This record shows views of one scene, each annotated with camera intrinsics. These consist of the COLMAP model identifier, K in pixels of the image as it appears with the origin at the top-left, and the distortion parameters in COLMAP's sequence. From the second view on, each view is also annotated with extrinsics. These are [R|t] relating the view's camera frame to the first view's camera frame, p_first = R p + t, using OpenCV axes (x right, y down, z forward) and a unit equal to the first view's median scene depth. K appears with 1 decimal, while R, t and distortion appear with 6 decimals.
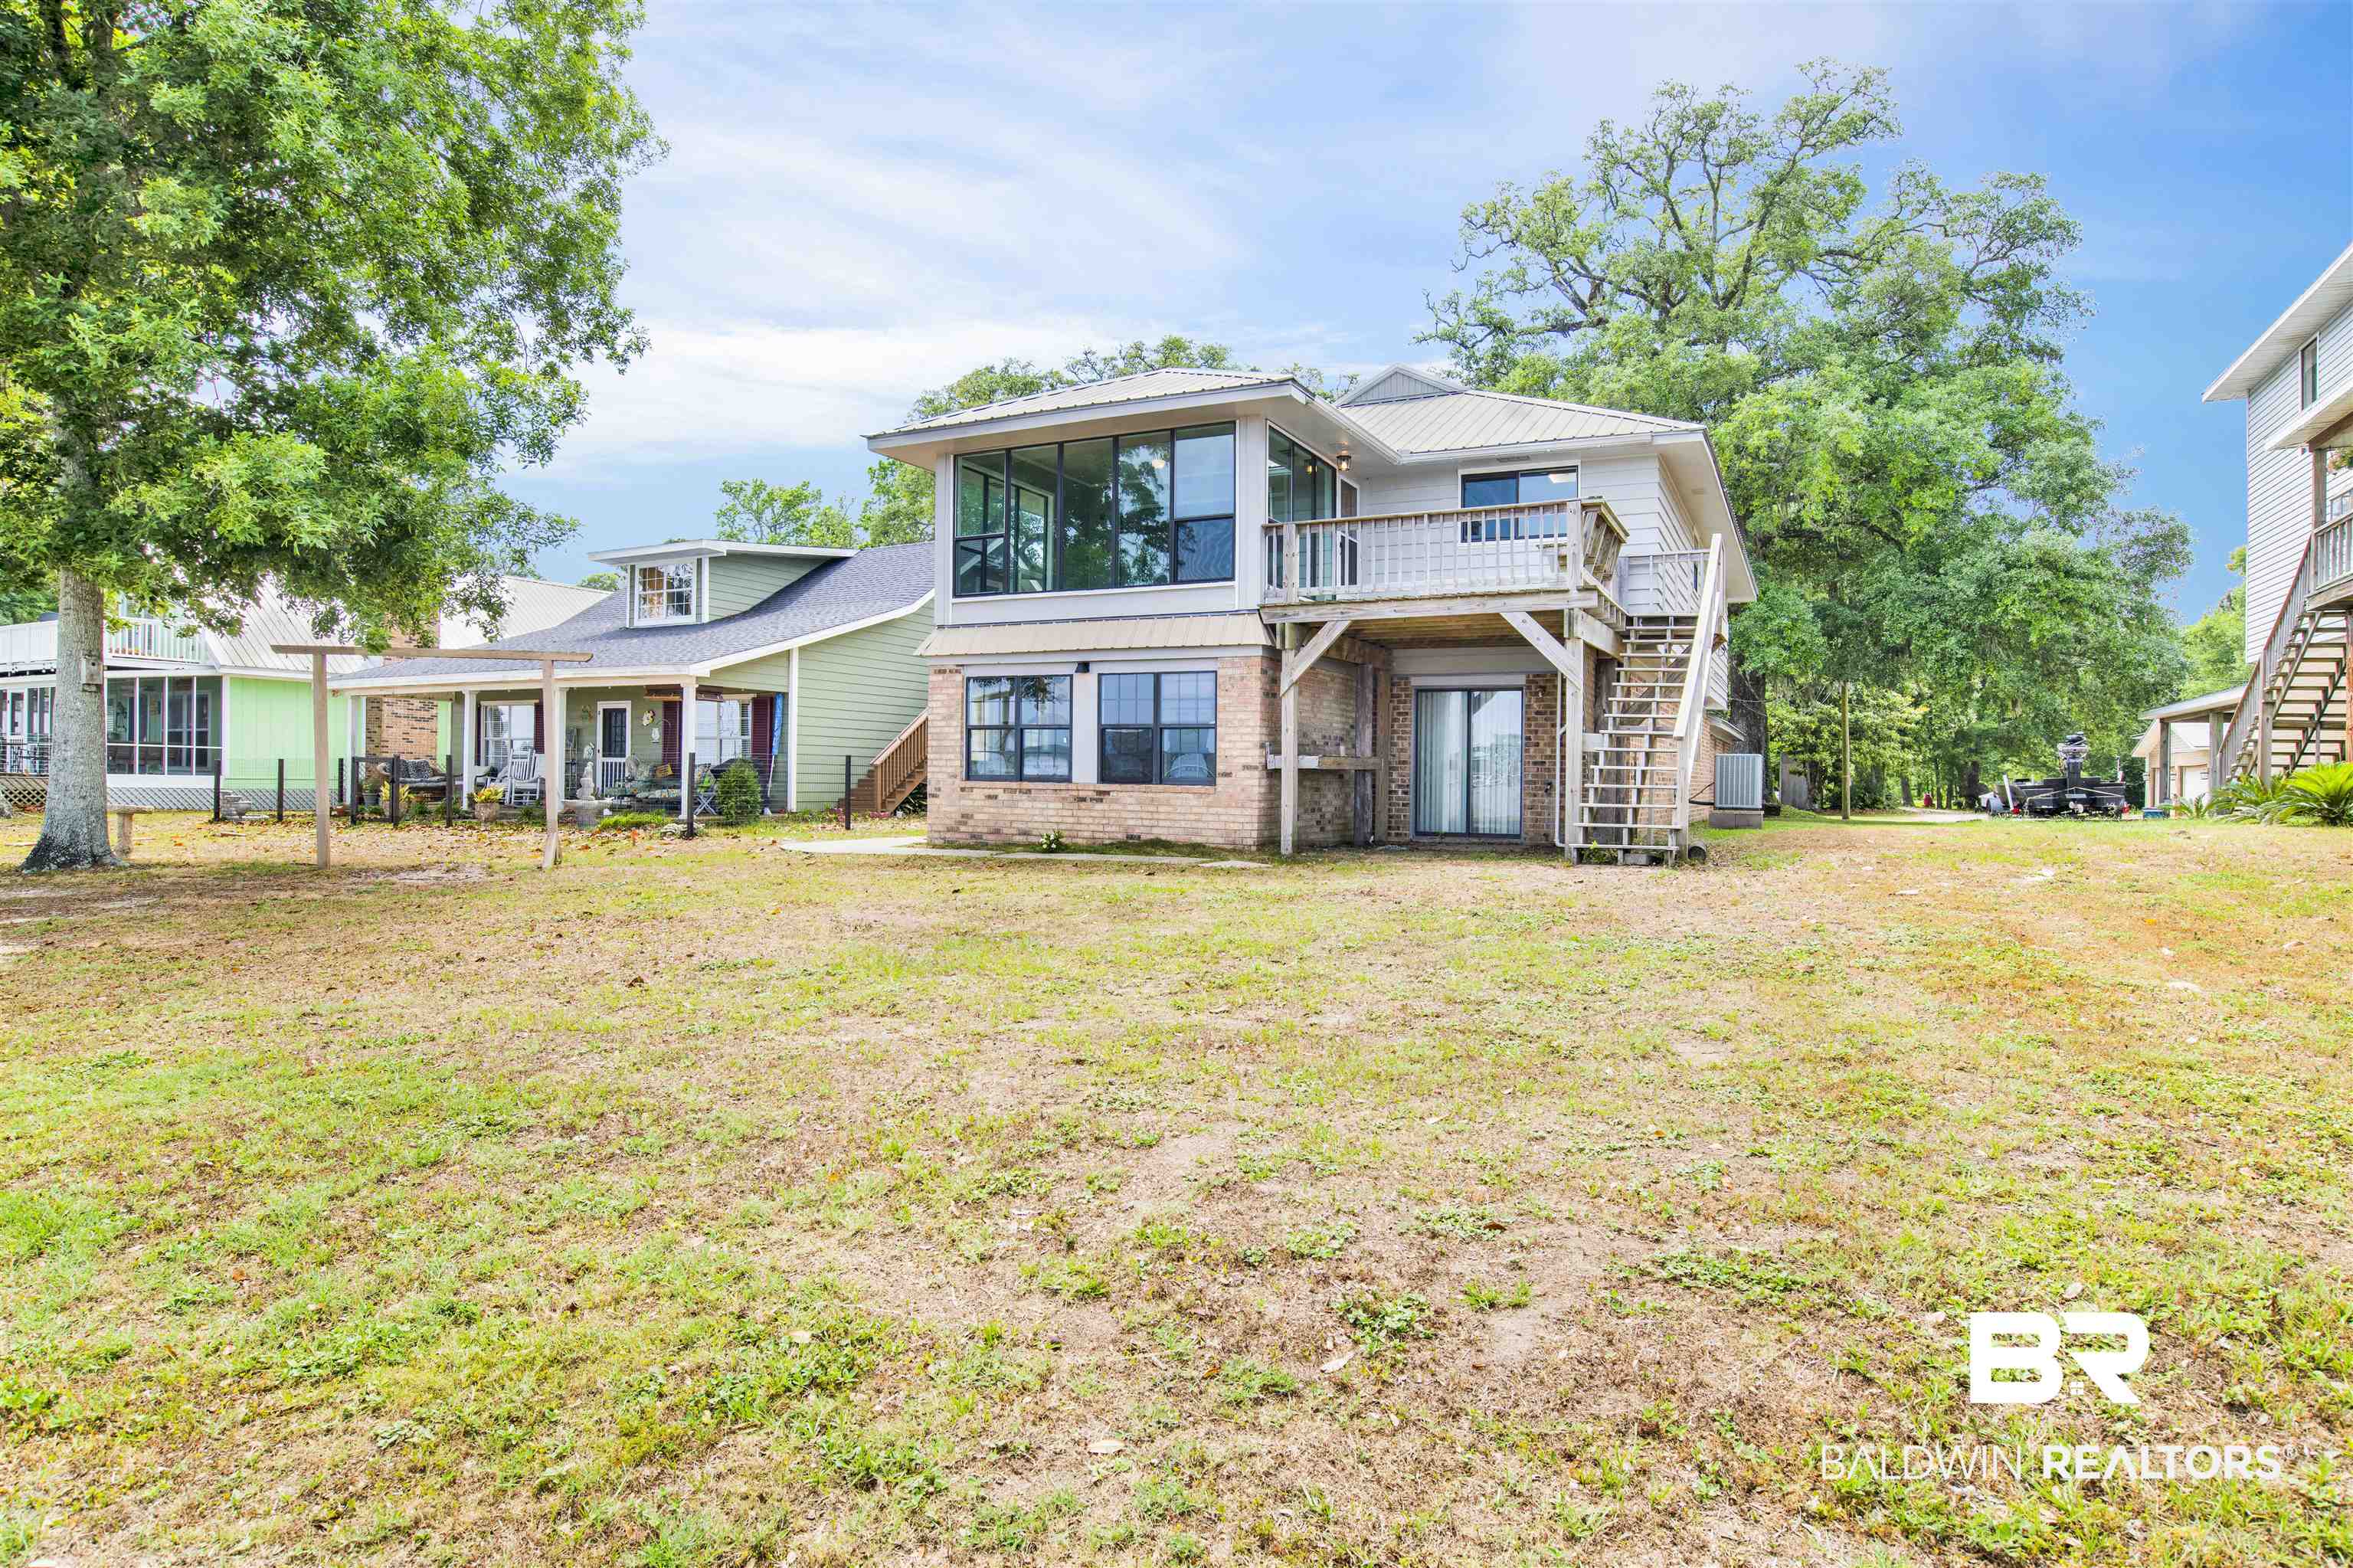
lens RADIAL K [[1292.1, 0, 1176.5], [0, 1292.1, 784.0], [0, 0, 1]] dist [-0.047093, 0.001062]
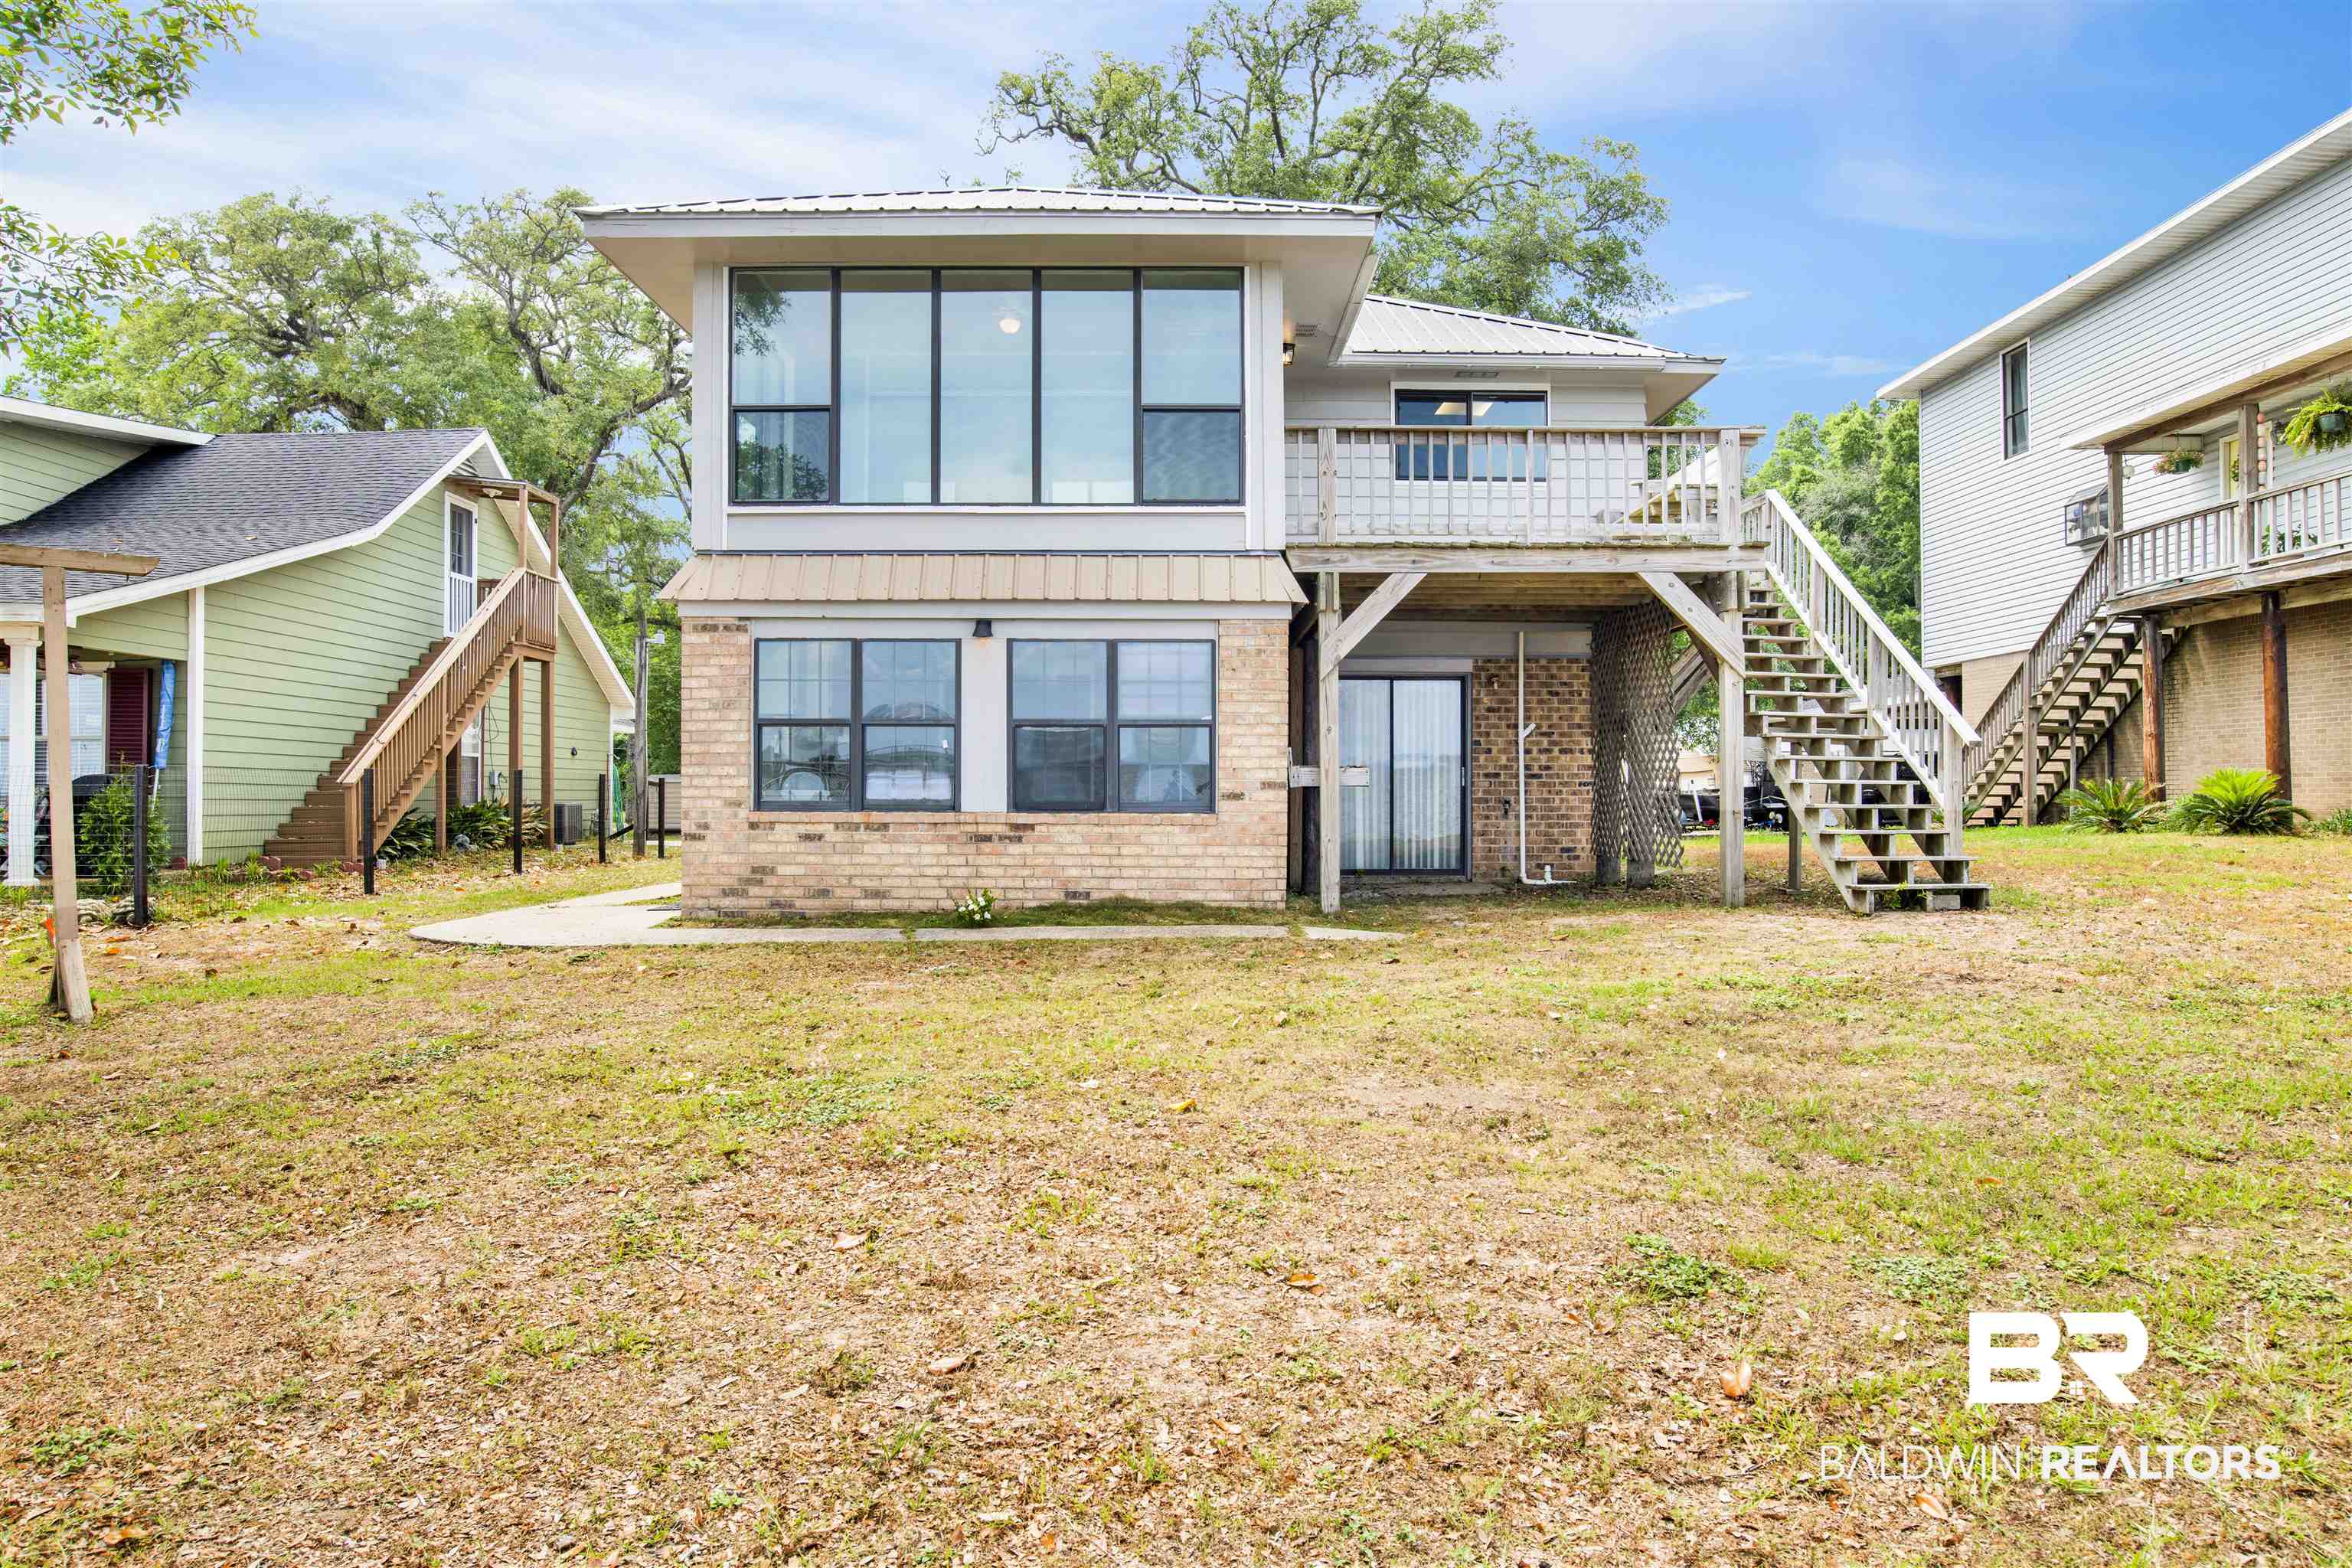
lens RADIAL K [[1562.8, 0, 1176.0], [0, 1562.8, 784.0], [0, 0, 1]] dist [-0.047934, 0.001870]
pose [[0.894995, -0.008311, 0.445998, -0.328061], [0.012446, 0.999902, -0.006342, -0.008512], [-0.445902, 0.011227, 0.895012, 0.278882]]
